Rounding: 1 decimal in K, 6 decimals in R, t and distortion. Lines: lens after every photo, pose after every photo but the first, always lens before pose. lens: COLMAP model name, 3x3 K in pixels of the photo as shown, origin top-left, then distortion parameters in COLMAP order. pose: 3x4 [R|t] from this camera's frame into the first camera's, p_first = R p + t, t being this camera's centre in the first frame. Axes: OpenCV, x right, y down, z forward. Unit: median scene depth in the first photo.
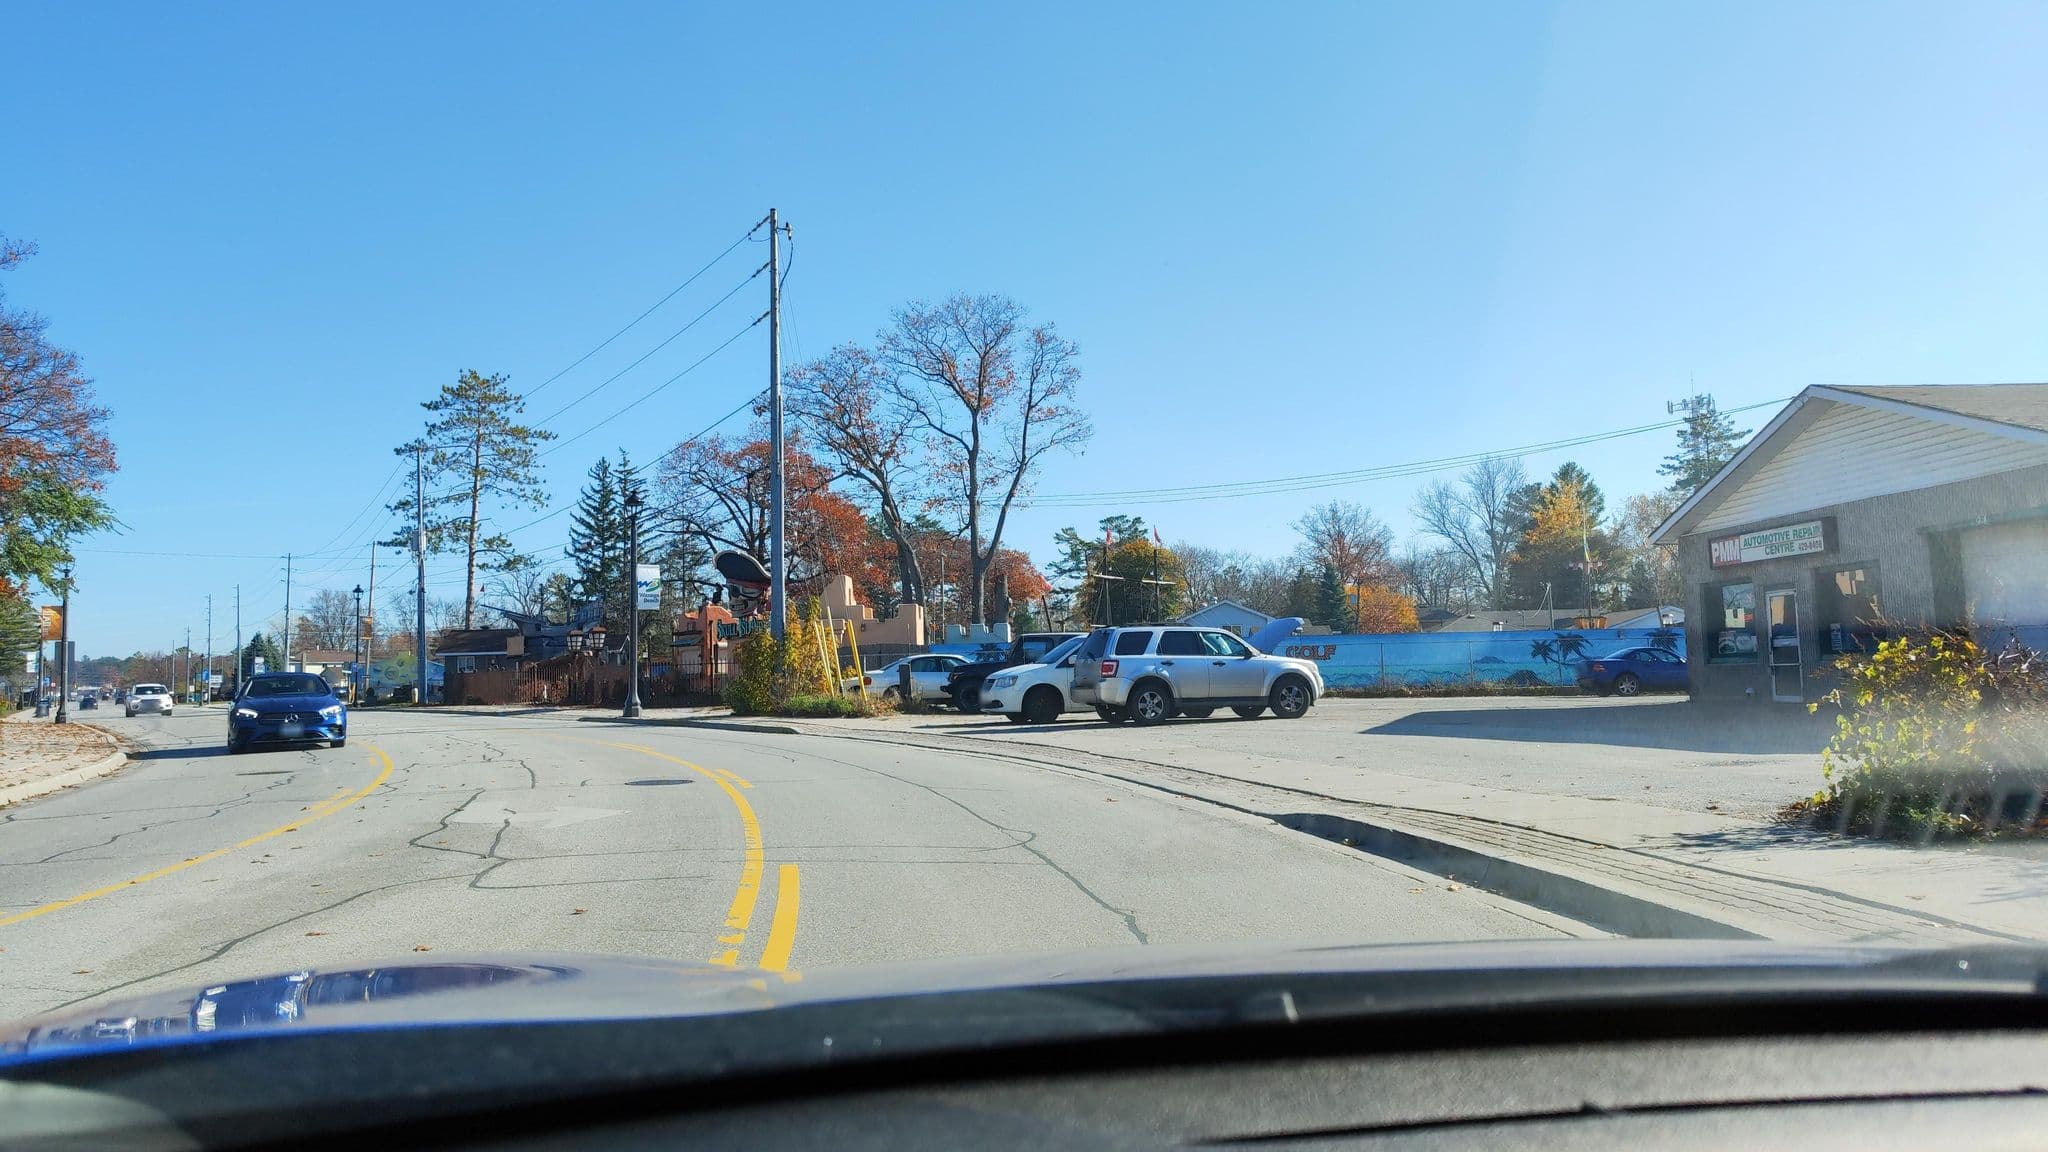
lens RADIAL K [[1359.2, 0, 1024.0], [0, 1359.2, 576.0], [0, 0, 1]] dist [0.008114, 0.000768]
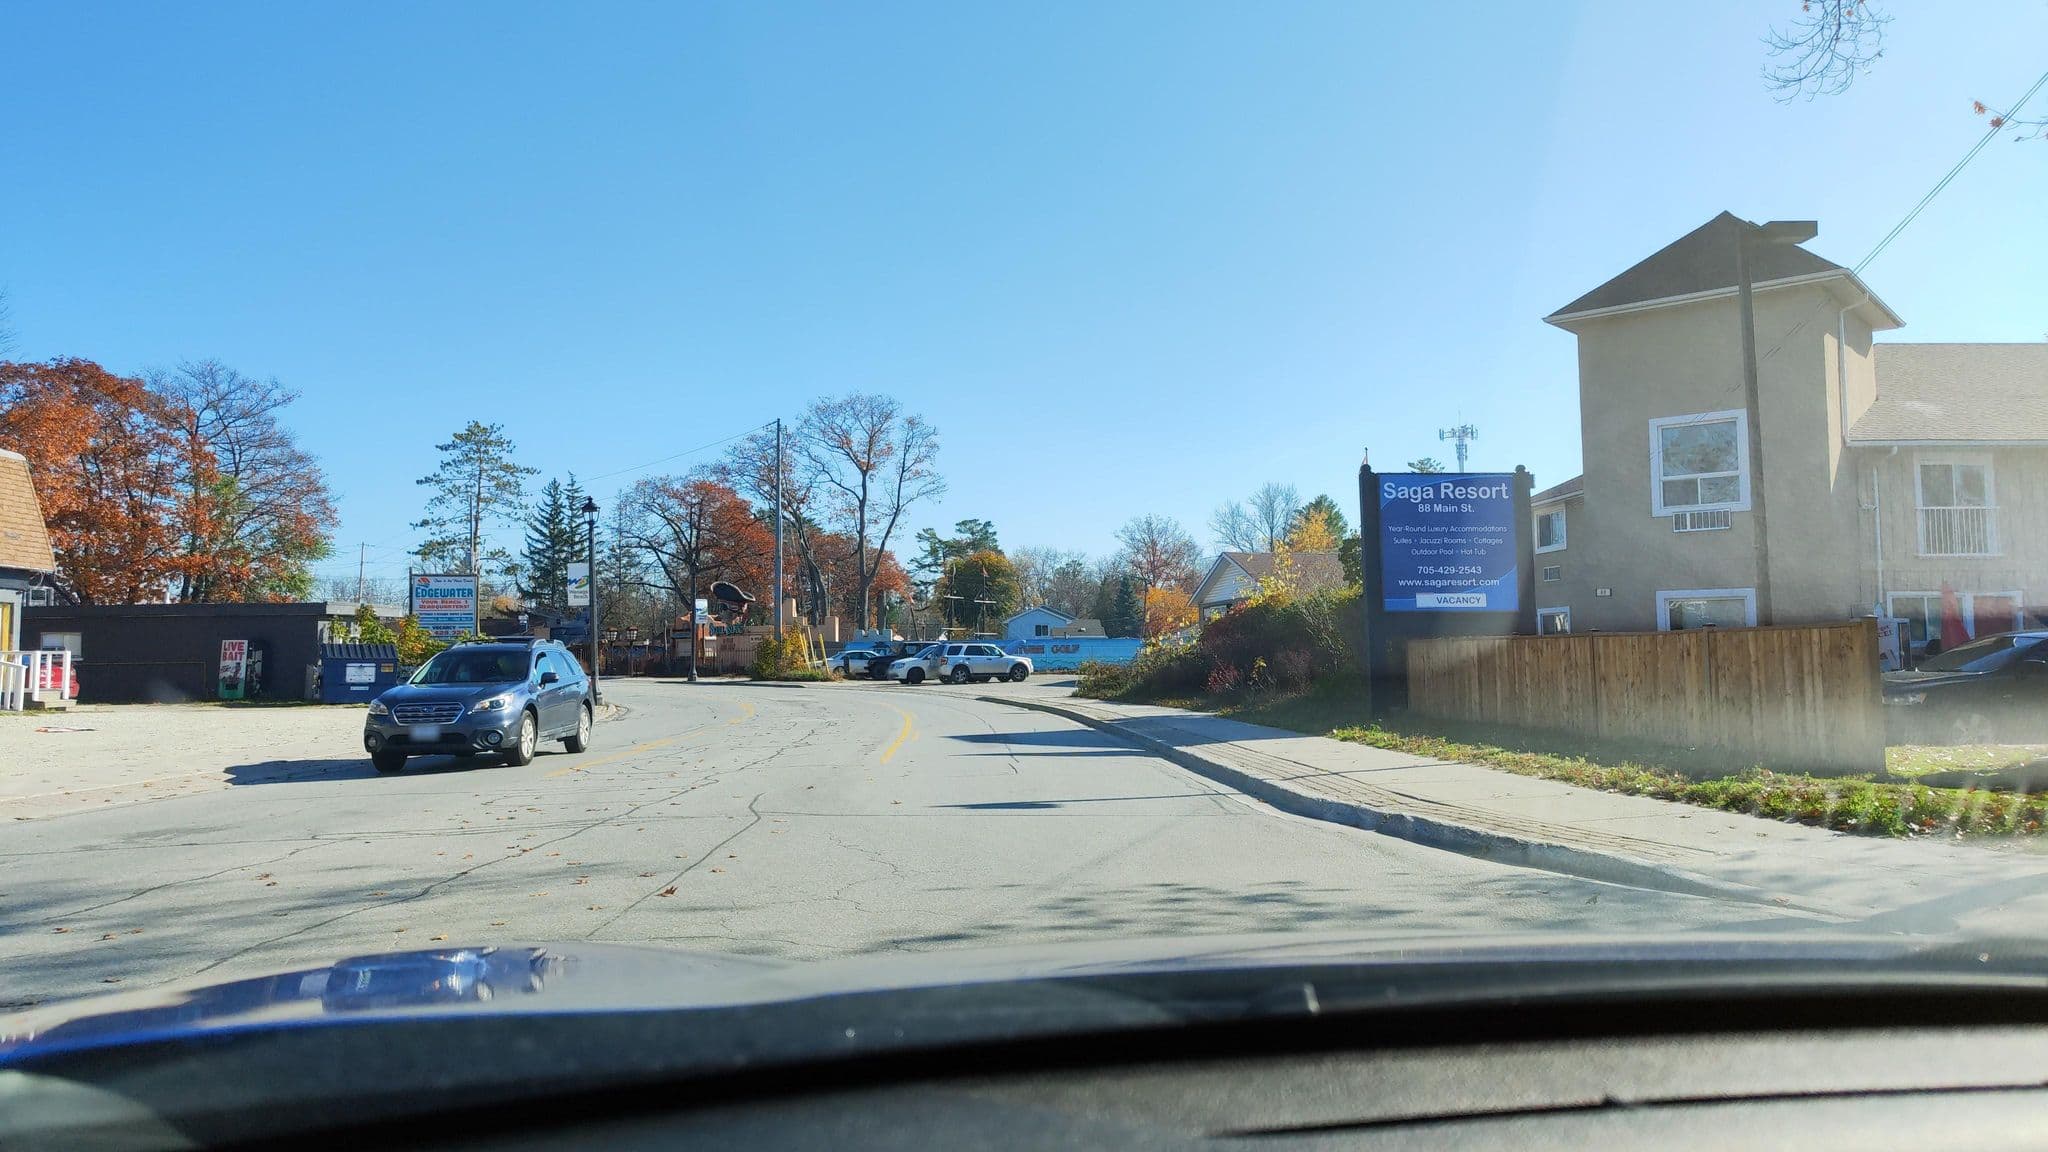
lens RADIAL K [[1415.9, 0, 1031.9], [0, 1415.9, 519.9], [0, 0, 1]] dist [0.004163, -0.001734]
pose [[0.994177, 0.021287, 0.105640, -0.017029], [-0.018995, 0.999563, -0.022656, -0.040307], [-0.106076, 0.020517, 0.994146, -0.480193]]
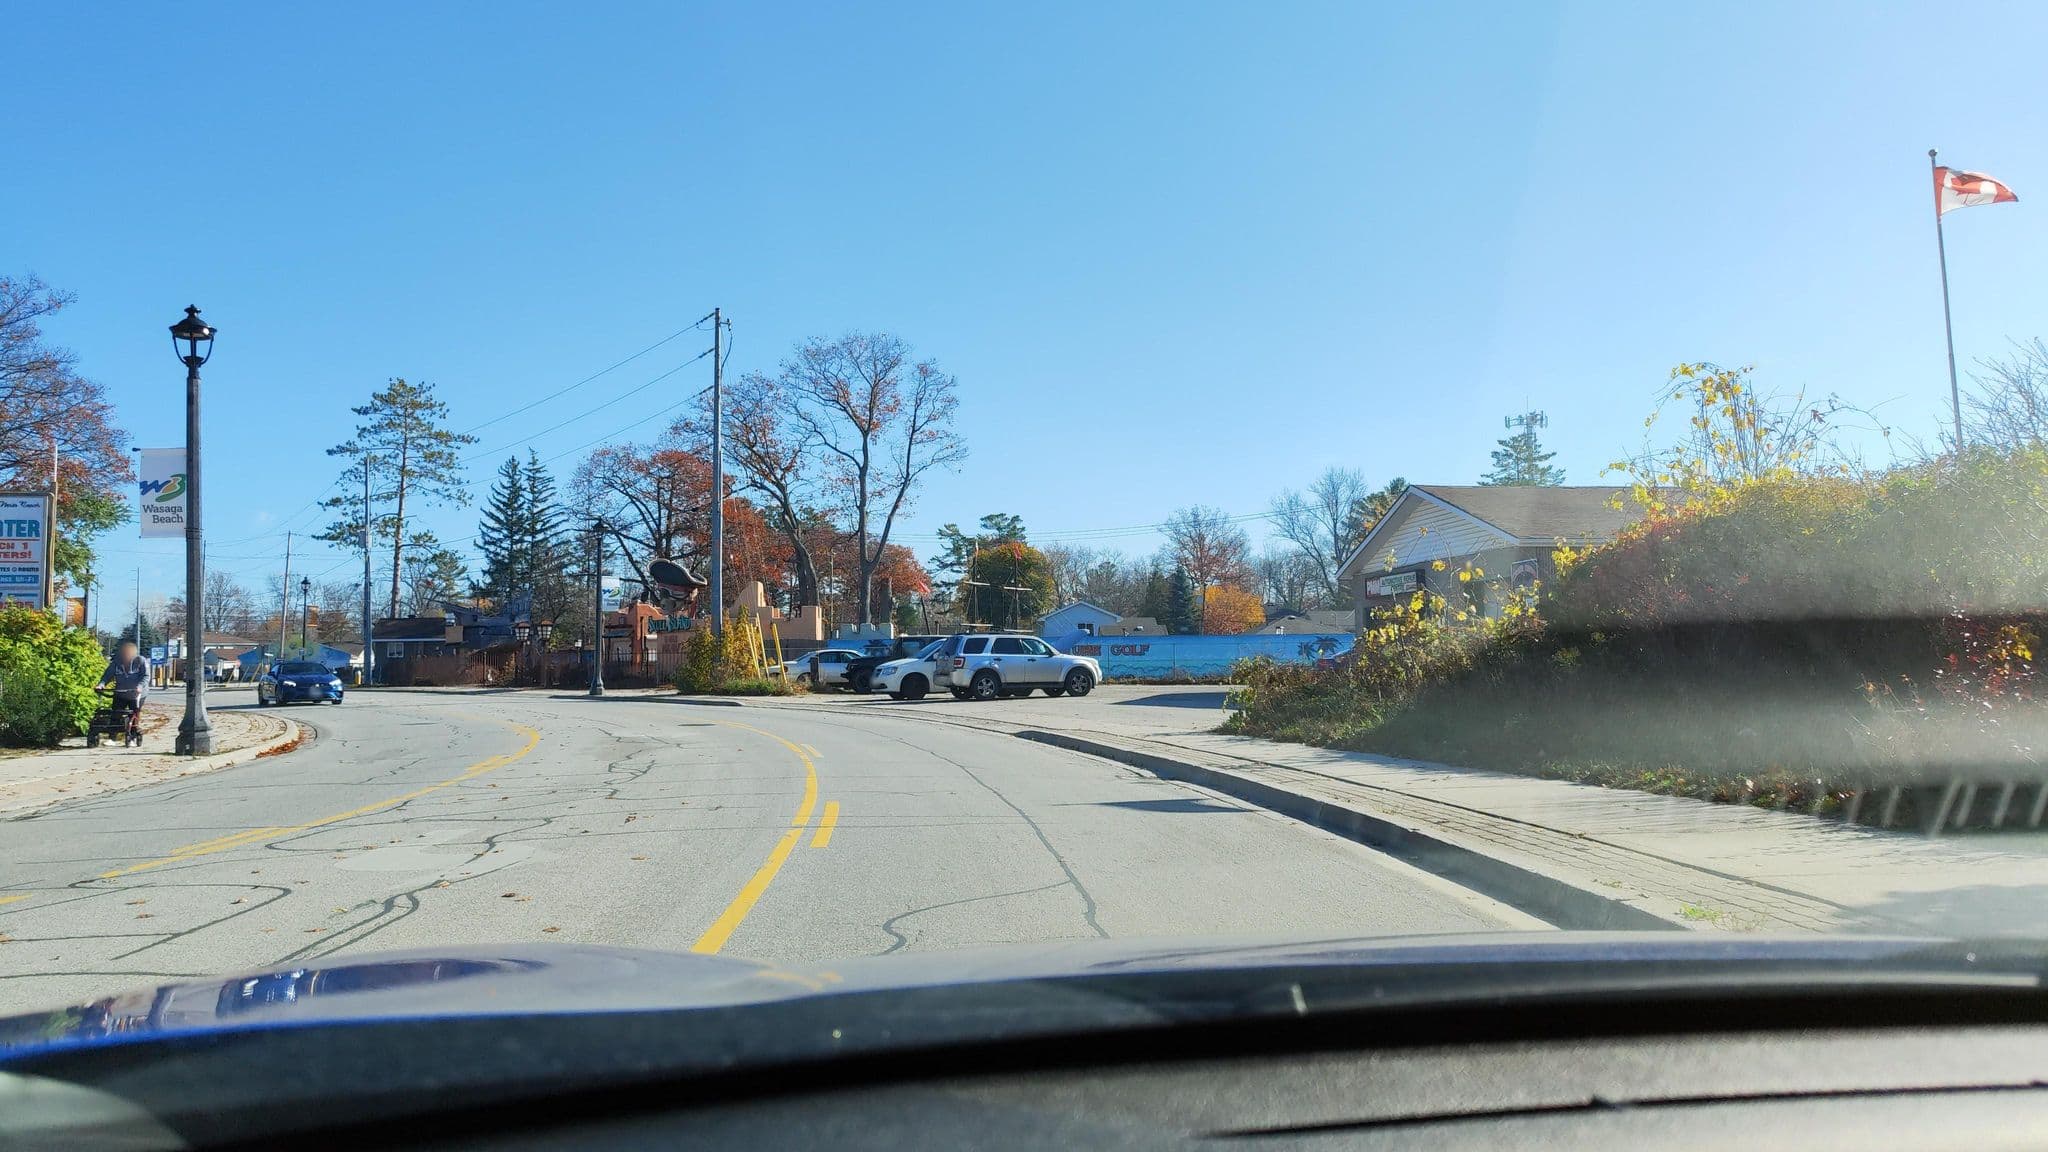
lens RADIAL K [[1380.7, 0, 1031.1], [0, 1380.7, 549.7], [0, 0, 1]] dist [-0.004956, -0.002252]
pose [[0.995963, 0.016799, 0.088178, 0.001685], [-0.015950, 0.999820, -0.010323, -0.013060], [-0.088336, 0.008875, 0.996051, -0.163511]]
